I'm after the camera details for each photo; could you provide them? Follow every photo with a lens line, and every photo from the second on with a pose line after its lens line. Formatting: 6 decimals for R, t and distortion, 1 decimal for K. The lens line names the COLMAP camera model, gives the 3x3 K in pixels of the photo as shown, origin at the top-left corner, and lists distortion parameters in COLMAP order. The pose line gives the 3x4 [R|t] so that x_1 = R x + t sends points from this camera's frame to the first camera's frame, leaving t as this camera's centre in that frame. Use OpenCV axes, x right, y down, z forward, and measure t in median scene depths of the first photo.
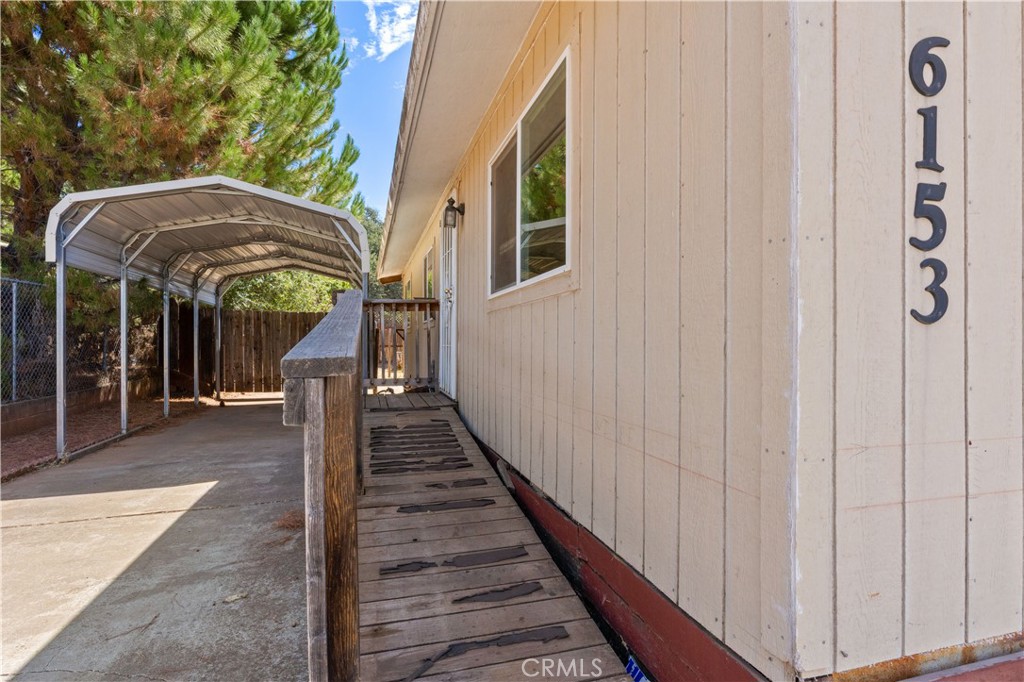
lens RADIAL K [[540.2, 0, 520.4], [0, 540.2, 343.7], [0, 0, 1]] dist [-0.001580, -0.004968]
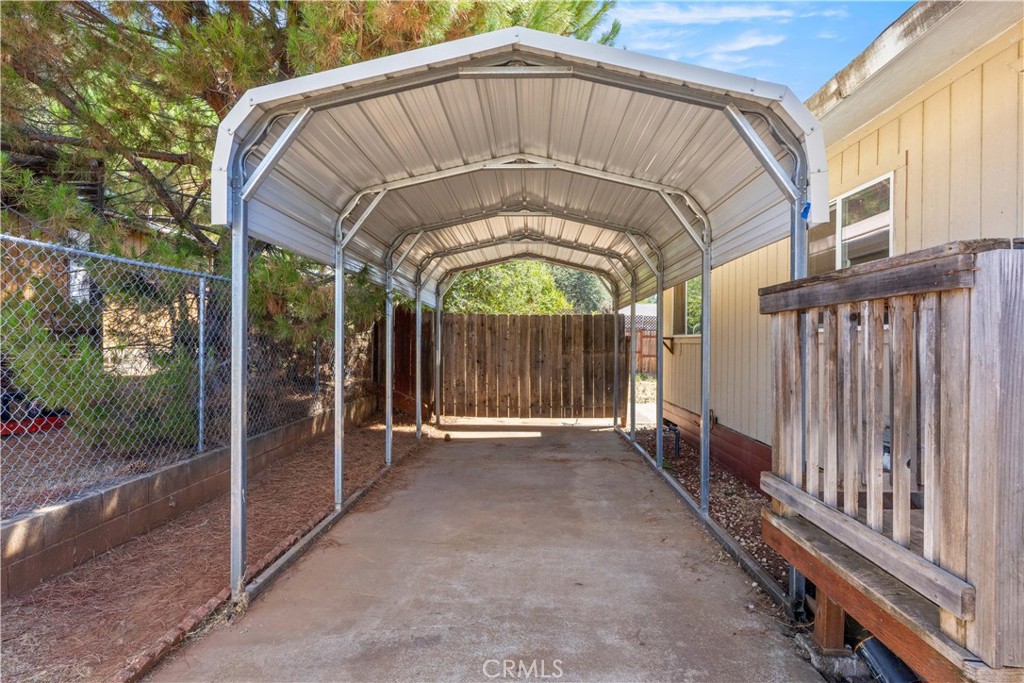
lens RADIAL K [[547.7, 0, 508.9], [0, 547.7, 342.8], [0, 0, 1]] dist [0.007966, 0.001204]
pose [[0.945899, 0.003298, -0.324445, -0.222874], [-0.004193, 0.999989, -0.002059, -0.020171], [0.324434, 0.003308, 0.945902, 0.300163]]
